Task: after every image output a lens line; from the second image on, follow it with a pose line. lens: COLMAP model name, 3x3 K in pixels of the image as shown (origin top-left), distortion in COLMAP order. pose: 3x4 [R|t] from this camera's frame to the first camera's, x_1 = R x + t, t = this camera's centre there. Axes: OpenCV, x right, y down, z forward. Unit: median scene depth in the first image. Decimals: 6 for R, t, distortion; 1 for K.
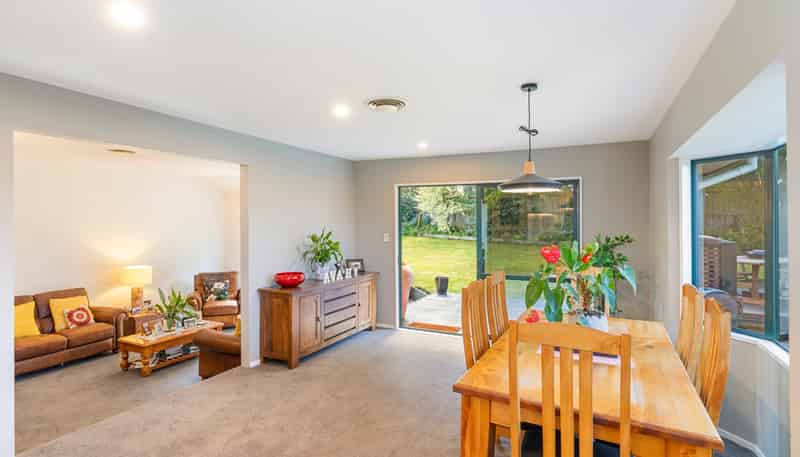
lens RADIAL K [[401.6, 0, 398.3], [0, 401.6, 216.9], [0, 0, 1]] dist [0.013830, 0.001283]
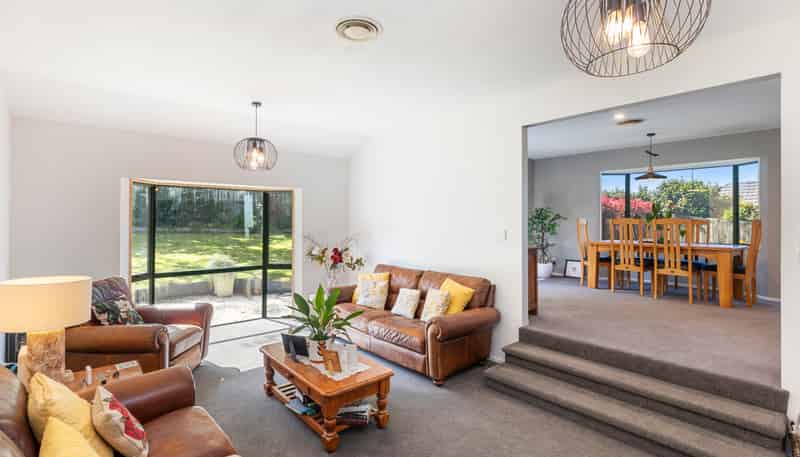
lens RADIAL K [[377.3, 0, 398.5], [0, 377.3, 217.4], [0, 0, 1]] dist [-0.000473, -0.000034]
pose [[0.376959, 0.010439, 0.926171, -1.010408], [-0.014452, 0.999881, -0.005388, 0.080653], [-0.926117, -0.011354, 0.377065, 0.695487]]
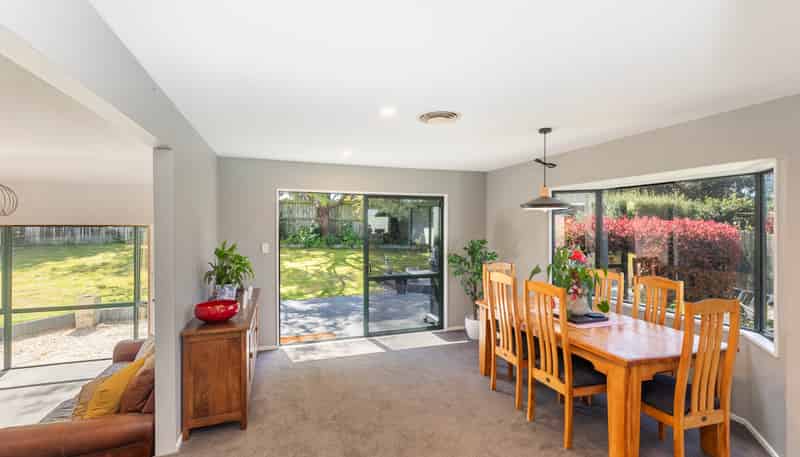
lens RADIAL K [[367.6, 0, 404.5], [0, 367.6, 224.0], [0, 0, 1]] dist [0.000581, -0.000100]
pose [[0.691086, 0.003151, 0.722766, -0.414092], [-0.010344, 0.999931, 0.005532, -0.007648], [-0.722699, -0.011300, 0.691071, 0.237210]]
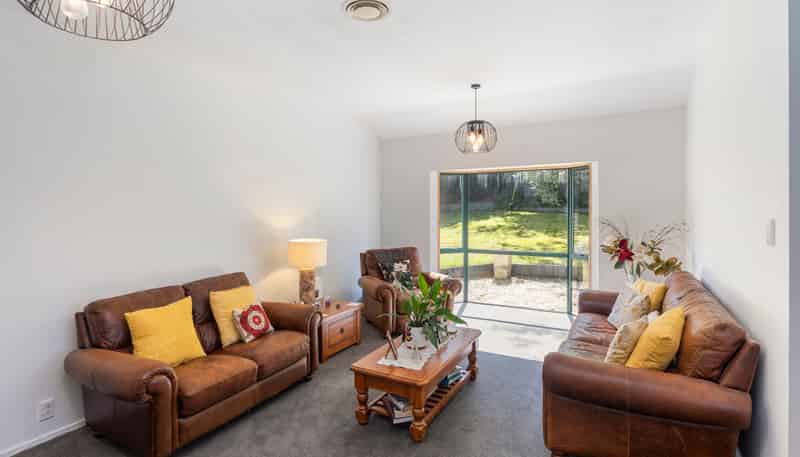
lens RADIAL K [[401.6, 0, 398.3], [0, 401.6, 216.9], [0, 0, 1]] dist [0.013830, 0.001283]
pose [[0.998341, -0.015068, -0.055580, -0.552865], [0.017476, 0.998918, 0.043092, 0.075570], [0.054871, -0.043992, 0.997524, 0.444165]]
